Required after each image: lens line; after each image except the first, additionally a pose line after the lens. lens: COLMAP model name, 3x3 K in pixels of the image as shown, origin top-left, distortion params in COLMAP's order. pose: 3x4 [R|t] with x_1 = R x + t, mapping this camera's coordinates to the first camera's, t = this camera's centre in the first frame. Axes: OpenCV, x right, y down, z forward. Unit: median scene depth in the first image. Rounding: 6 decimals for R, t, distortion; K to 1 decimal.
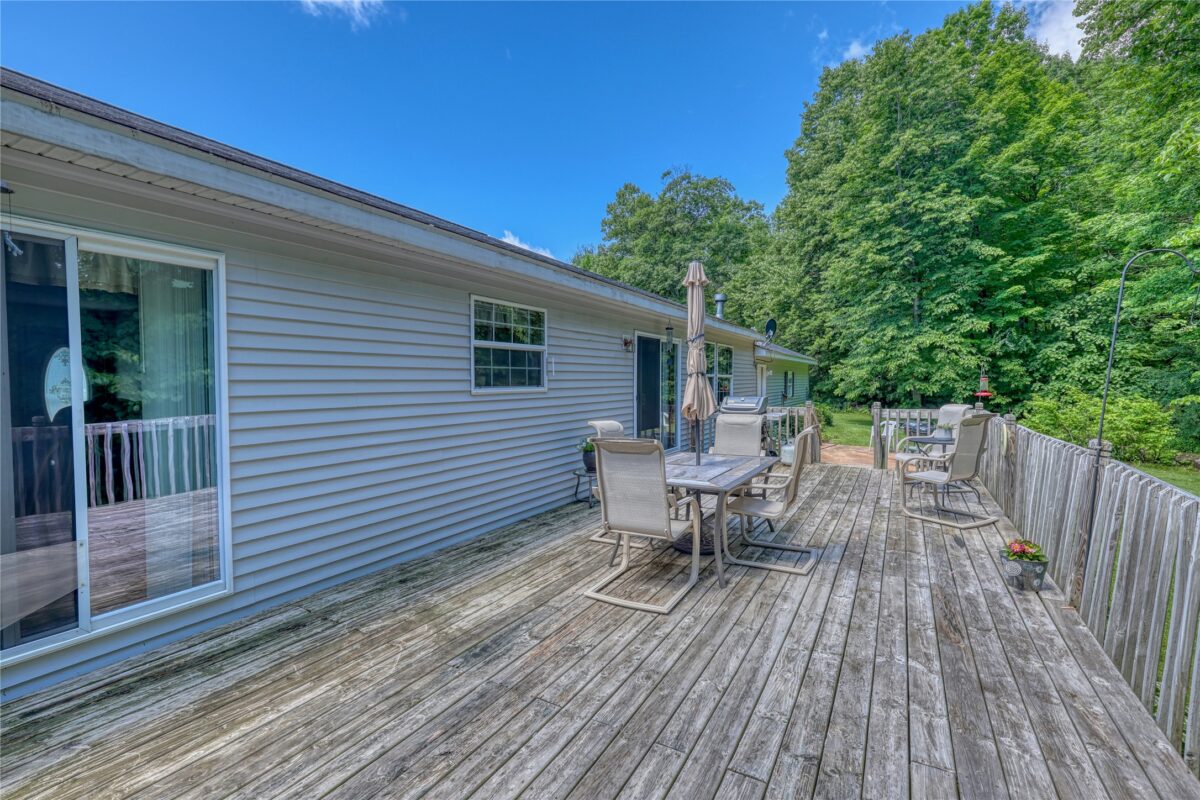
lens RADIAL K [[504.4, 0, 600.0], [0, 504.4, 400.0], [0, 0, 1]] dist [0.001198, 0.000045]
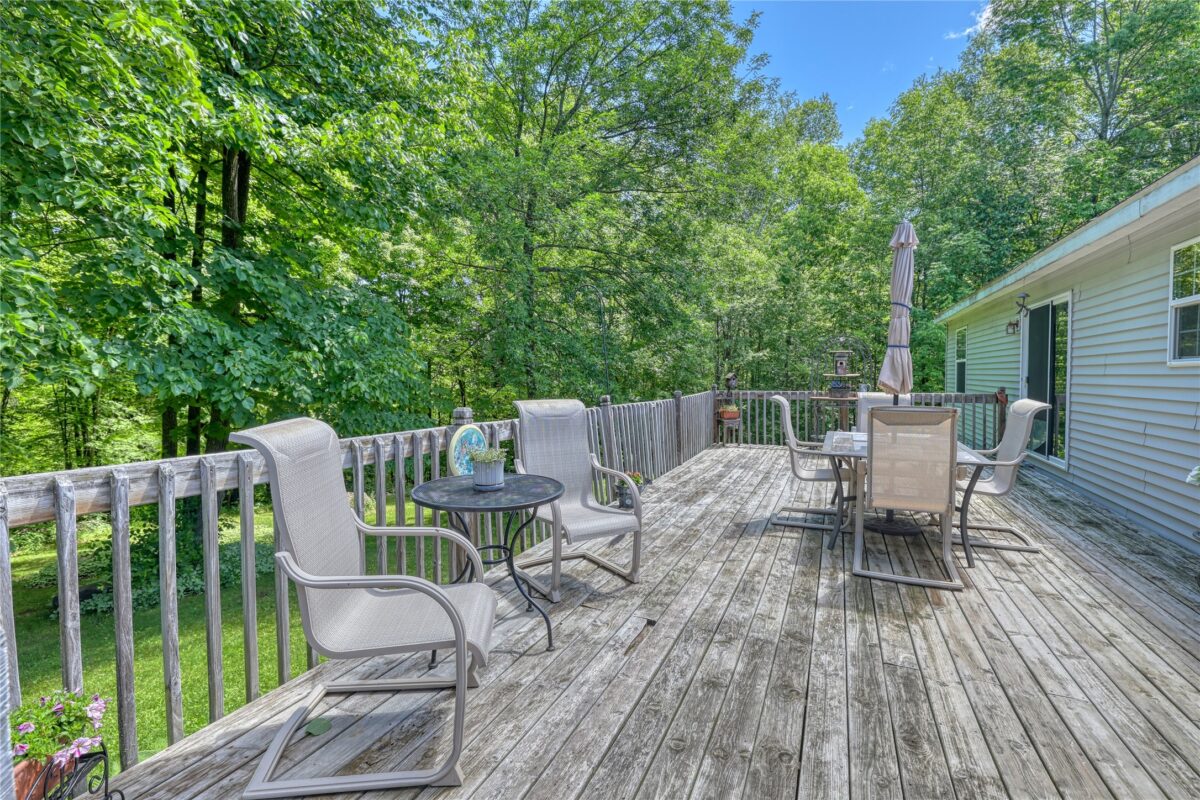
lens RADIAL K [[563.7, 0, 600.0], [0, 563.7, 400.0], [0, 0, 1]] dist [-0.001623, 0.000051]
pose [[-0.990152, 0.018300, -0.138798, 0.780092], [0.007695, 0.997035, 0.076559, -0.032748], [0.139787, 0.074737, -0.987357, 1.729737]]
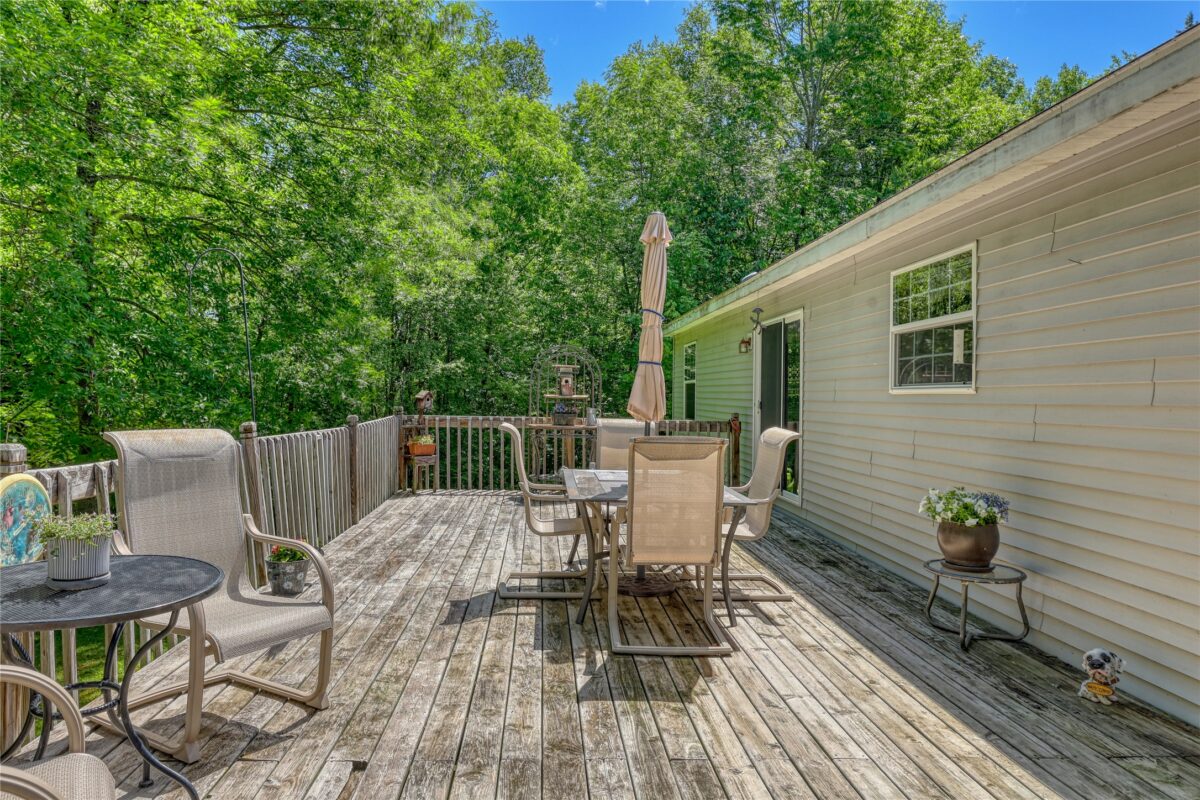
lens RADIAL K [[788.2, 0, 600.0], [0, 788.2, 400.0], [0, 0, 1]] dist [-0.001924, -0.002542]
pose [[-0.817222, -0.000957, -0.576322, 0.827793], [-0.026908, 0.998971, 0.036497, -0.033008], [0.575694, 0.045334, -0.816408, 1.703776]]
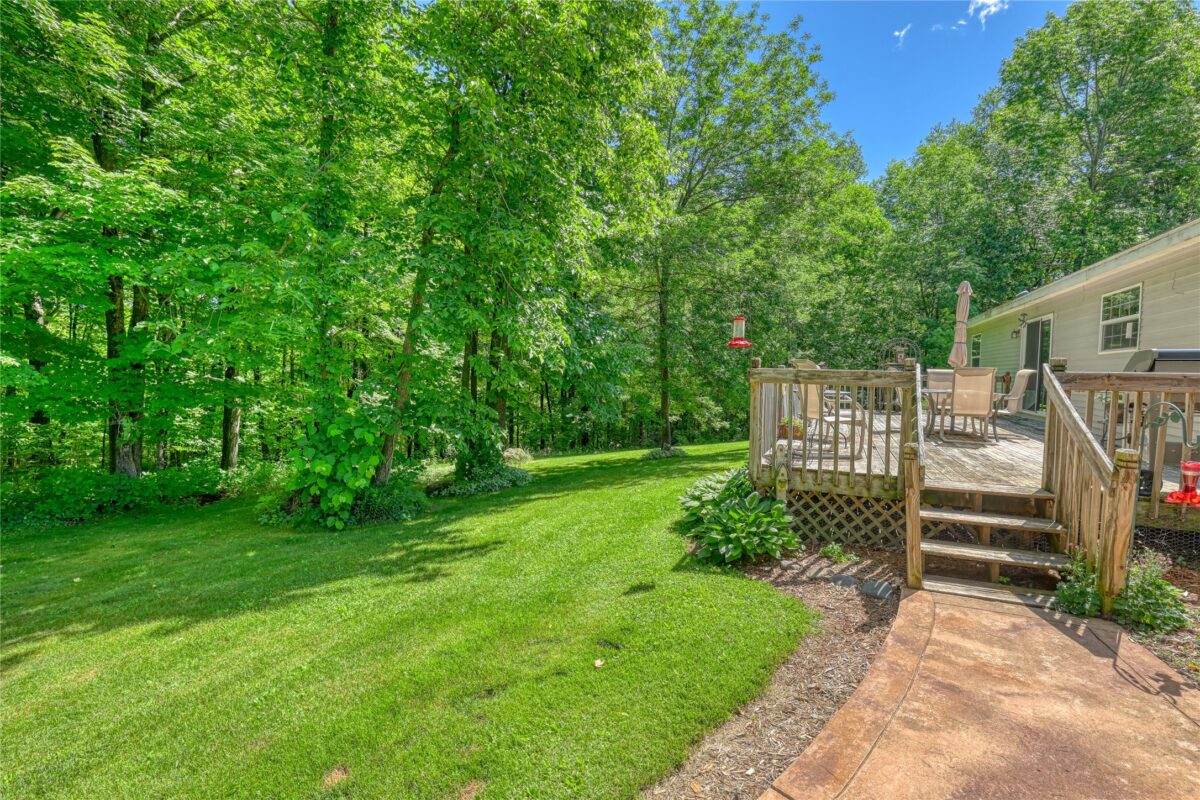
lens RADIAL K [[504.4, 0, 600.0], [0, 504.4, 400.0], [0, 0, 1]] dist [0.001198, 0.000045]
pose [[-0.995643, 0.002969, -0.093204, 1.497905], [-0.005117, 0.996248, 0.086398, 0.003494], [0.093111, 0.086498, -0.991891, 2.432111]]
